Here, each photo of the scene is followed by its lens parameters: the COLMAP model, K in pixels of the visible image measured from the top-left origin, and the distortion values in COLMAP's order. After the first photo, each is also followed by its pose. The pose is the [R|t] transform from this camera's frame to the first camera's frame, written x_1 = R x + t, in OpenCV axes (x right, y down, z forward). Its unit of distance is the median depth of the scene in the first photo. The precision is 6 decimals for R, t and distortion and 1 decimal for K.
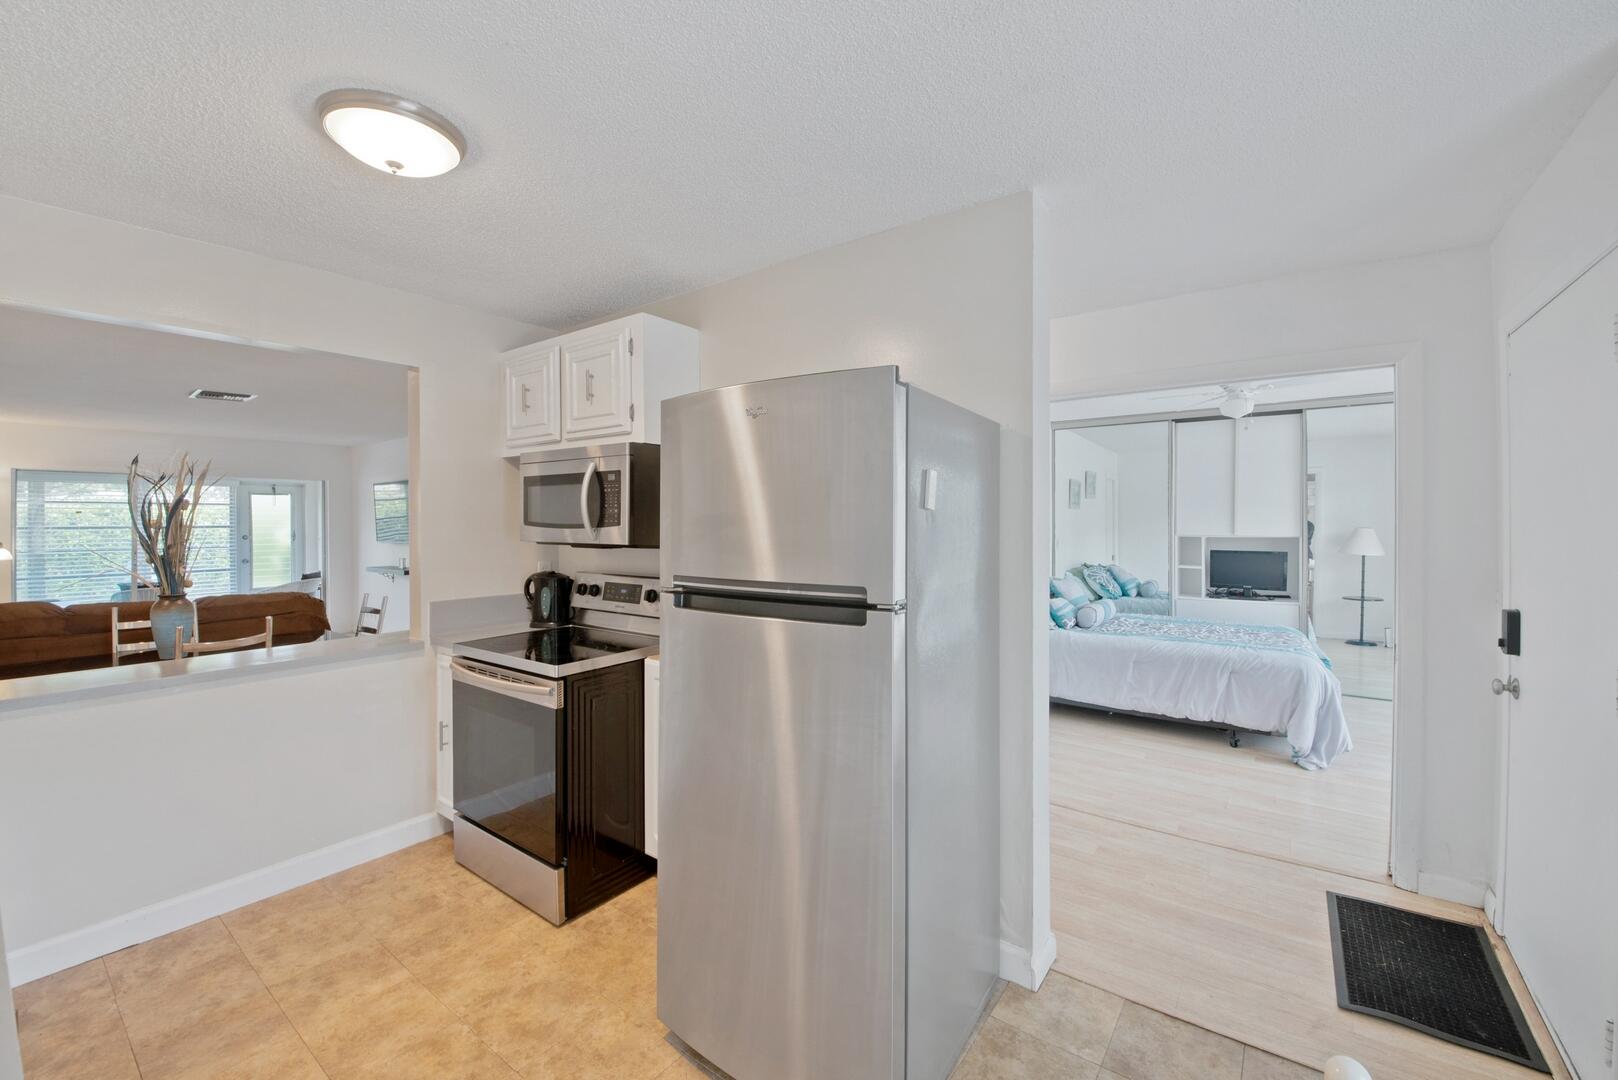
lens RADIAL K [[652.2, 0, 845.0], [0, 652.2, 512.7], [0, 0, 1]] dist [-0.022249, -0.001828]
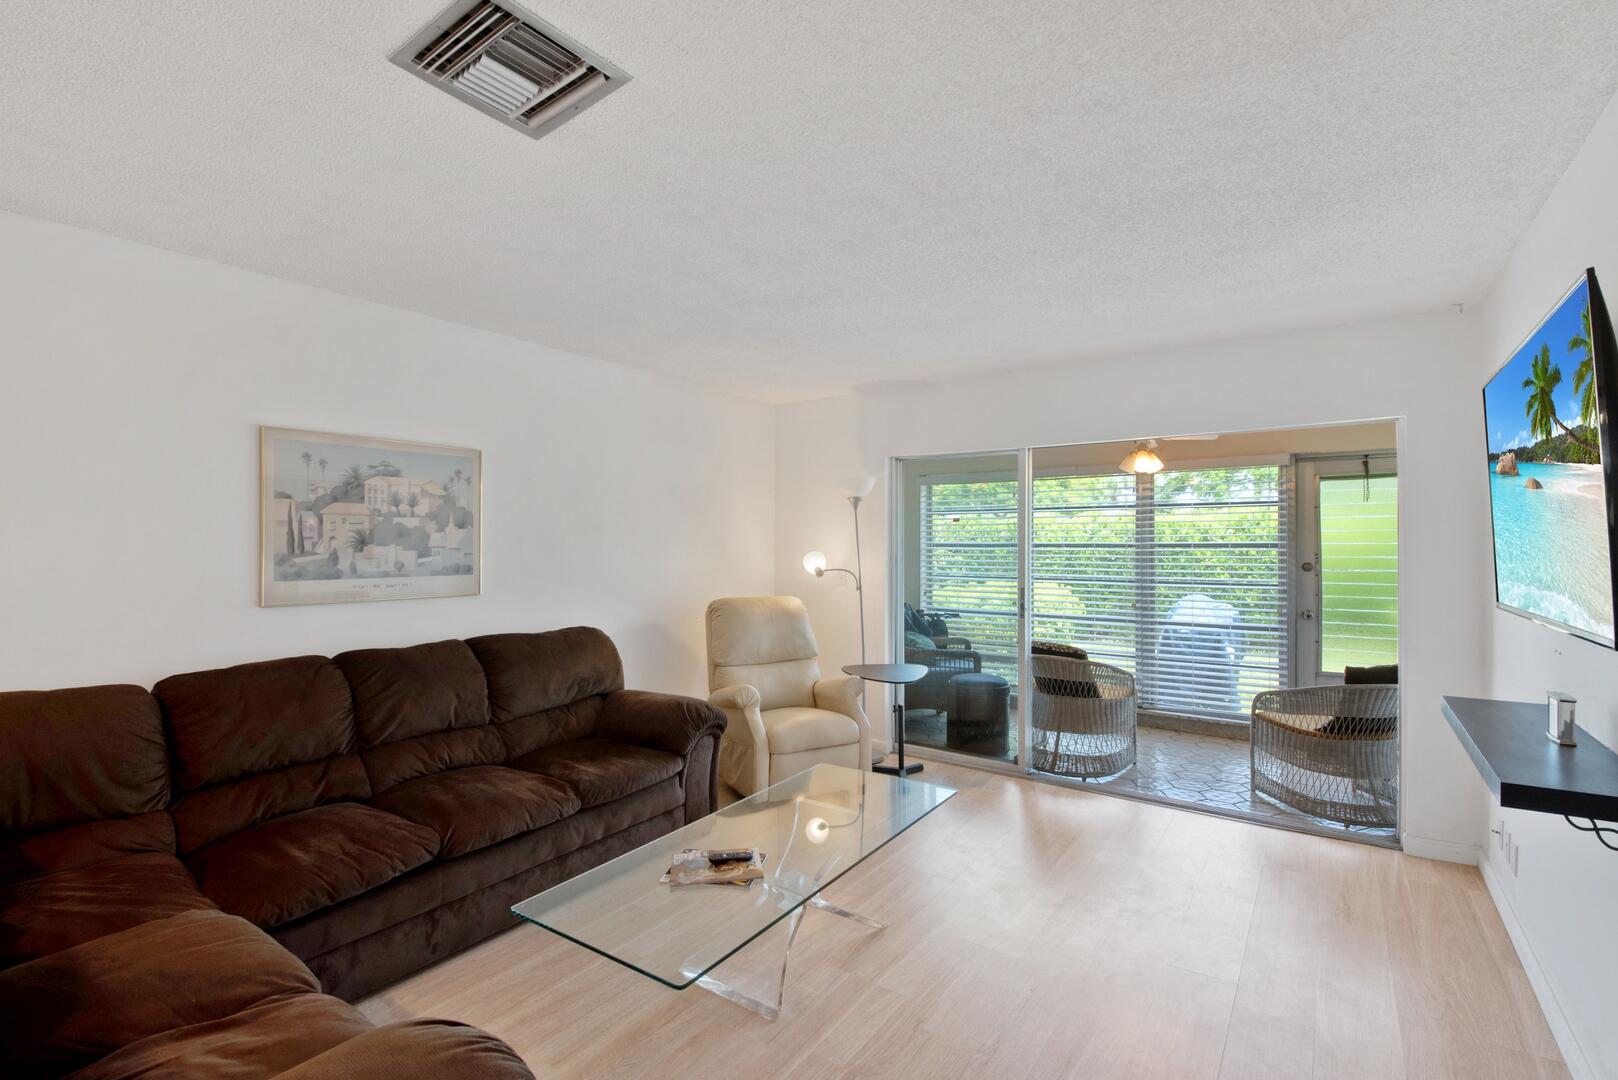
lens RADIAL K [[688.6, 0, 812.5], [0, 688.6, 555.3], [0, 0, 1]] dist [-0.017452, -0.002050]
pose [[-0.041804, 0.021885, -0.998886, -1.260418], [0.013438, 0.999682, 0.021340, 0.041488], [0.999035, -0.012531, -0.042085, 2.042695]]
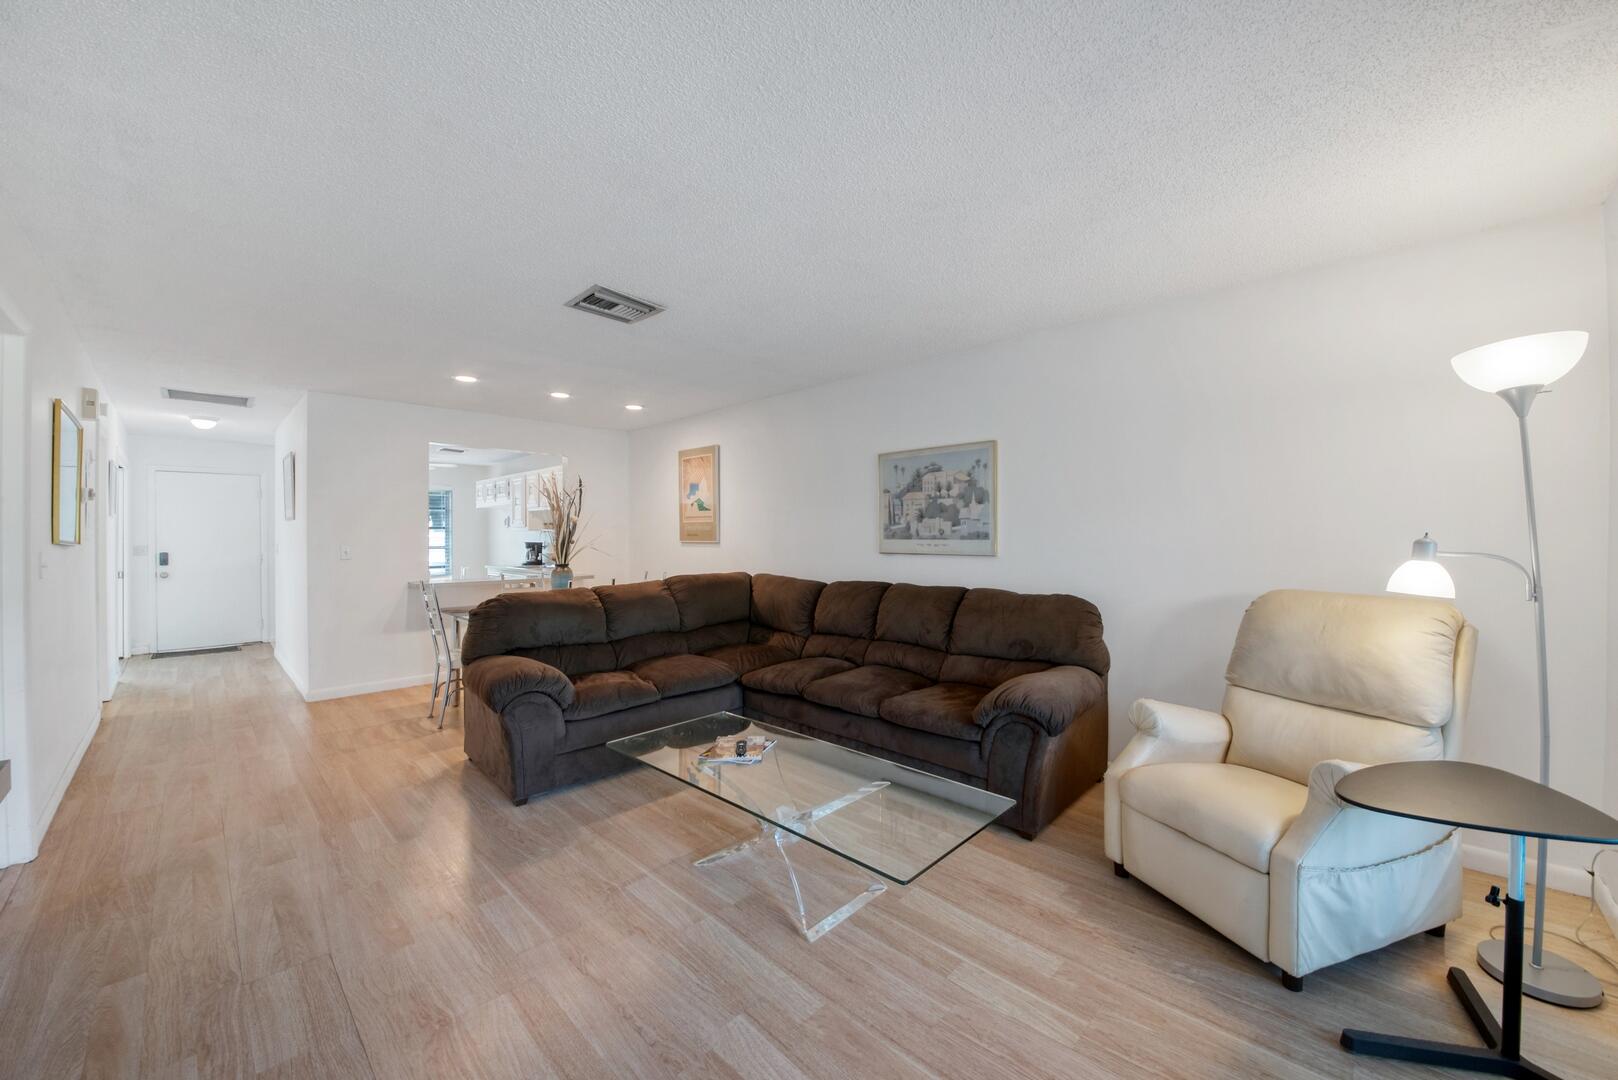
lens RADIAL K [[583.9, 0, 815.3], [0, 583.9, 541.4], [0, 0, 1]] dist [-0.000765, -0.000074]
pose [[-0.987227, 0.008887, 0.159069, -2.289397], [0.008984, 0.999960, -0.000106, 0.094442], [-0.159064, 0.001324, -0.987267, 2.762719]]
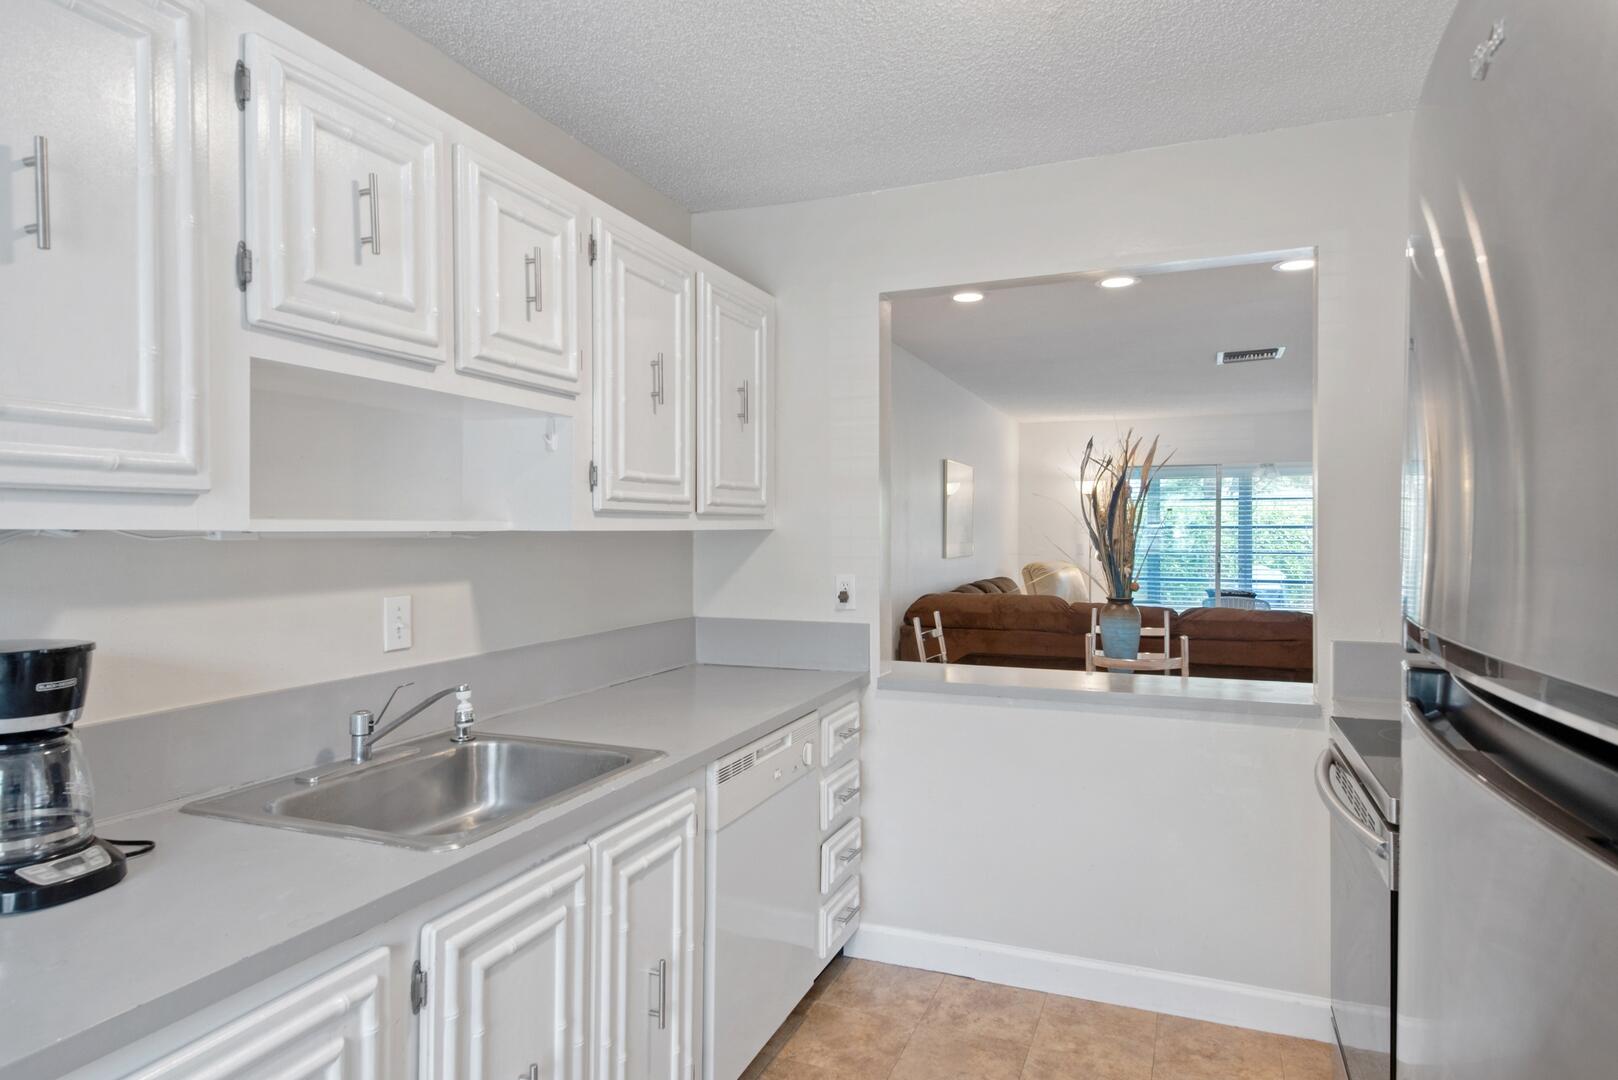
lens RADIAL K [[949.3, 0, 792.6], [0, 949.3, 526.8], [0, 0, 1]] dist [0.016025, -0.006874]
pose [[0.207641, 0.002364, -0.978202, 0.110897], [0.012165, 0.999914, 0.004998, 0.025306], [0.978129, -0.012937, 0.207594, 0.354267]]
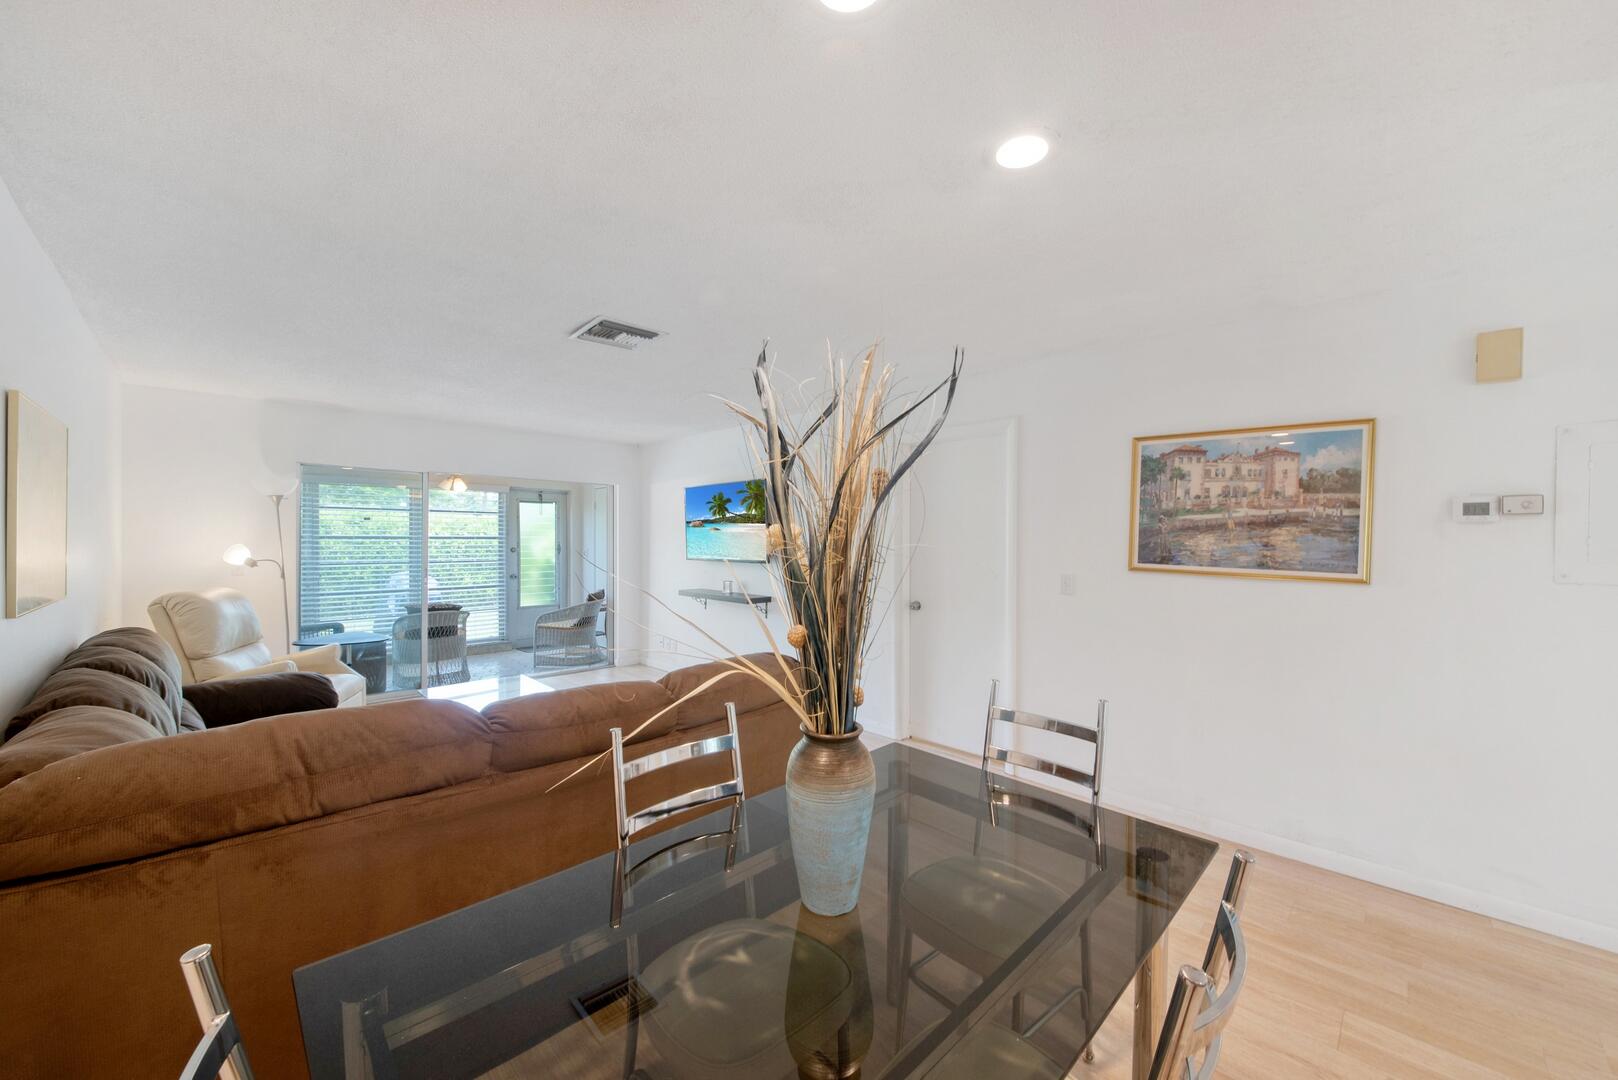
lens RADIAL K [[618.8, 0, 813.1], [0, 618.8, 539.0], [0, 0, 1]] dist [-0.020169, -0.000247]
pose [[0.981729, 0.013409, -0.189811, -1.172953], [-0.010394, 0.999804, 0.016872, 0.014359], [0.190000, -0.014591, 0.981676, 0.755284]]
